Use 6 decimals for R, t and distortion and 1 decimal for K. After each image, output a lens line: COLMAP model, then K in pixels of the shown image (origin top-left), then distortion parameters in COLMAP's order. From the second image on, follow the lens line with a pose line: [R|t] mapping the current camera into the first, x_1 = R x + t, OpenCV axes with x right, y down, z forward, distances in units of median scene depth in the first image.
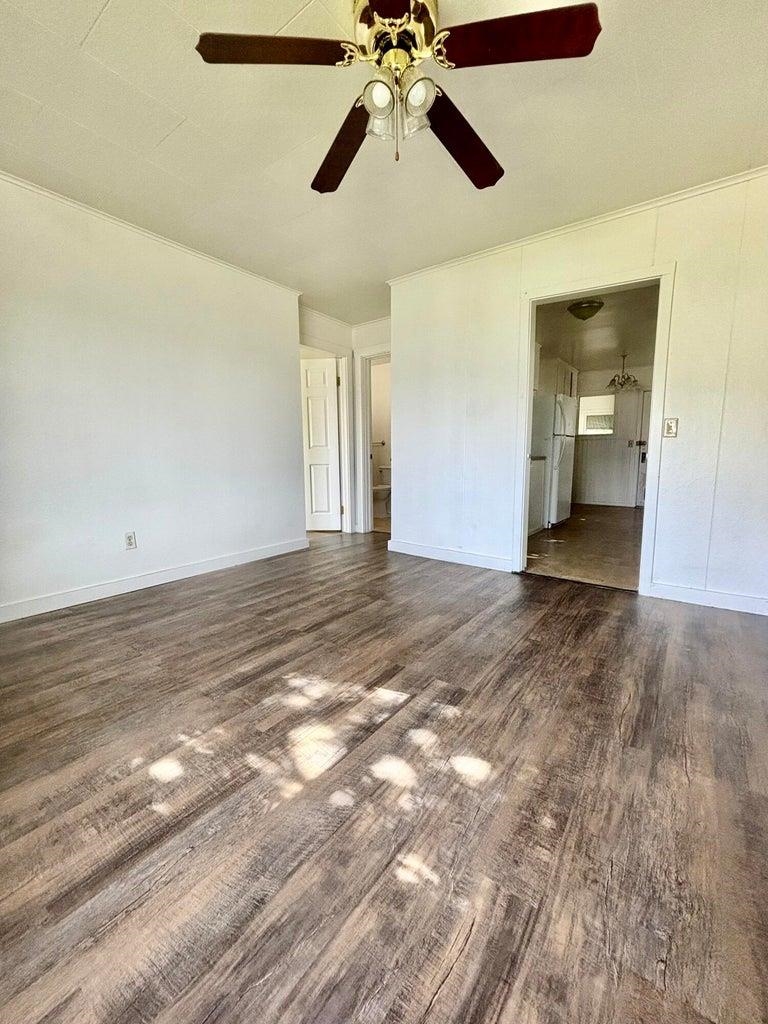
lens RADIAL K [[414.1, 0, 385.3], [0, 414.1, 511.5], [0, 0, 1]] dist [0.001377, -0.000673]
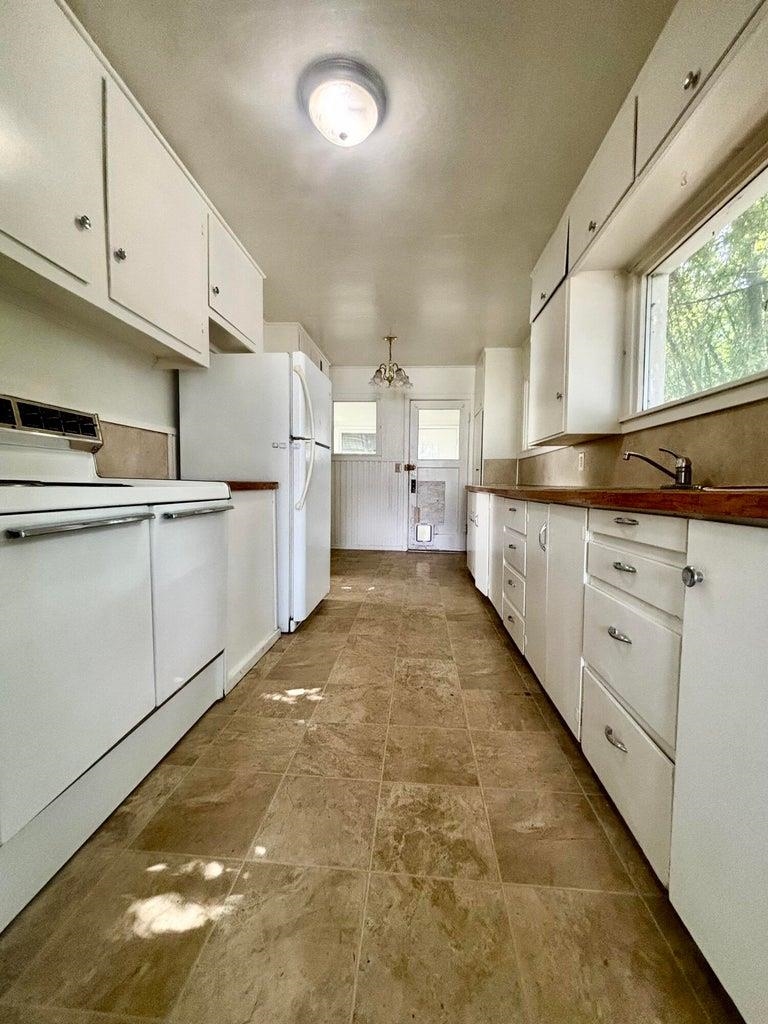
lens RADIAL K [[424.3, 0, 380.7], [0, 424.3, 503.2], [0, 0, 1]] dist [0.004242, 0.000376]
pose [[0.852236, -0.012804, 0.523001, 0.731297], [0.057586, 0.995922, -0.069455, -0.216926], [-0.519979, 0.089309, 0.849497, 1.657473]]
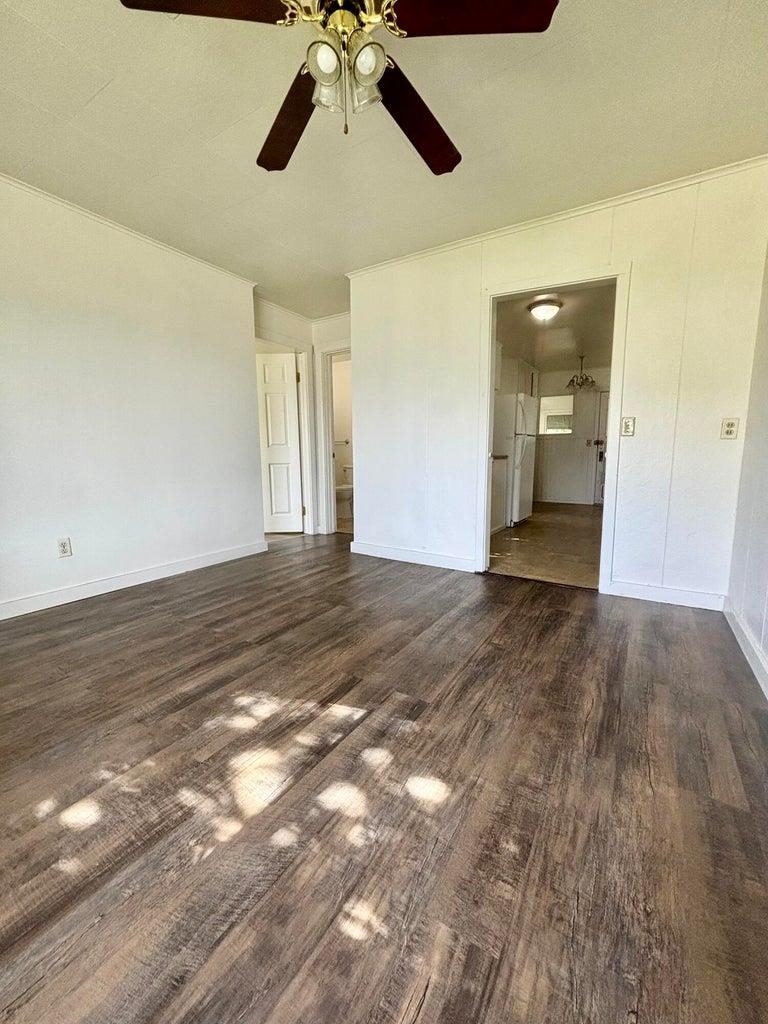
lens RADIAL K [[414.1, 0, 384.0], [0, 414.1, 512.1], [0, 0, 1]] dist [0.001377, -0.000673]
pose [[0.997078, -0.010285, 0.075693, 0.034360], [0.010018, 0.999942, 0.003902, -0.008514], [-0.075729, -0.003132, 0.997124, 0.071412]]
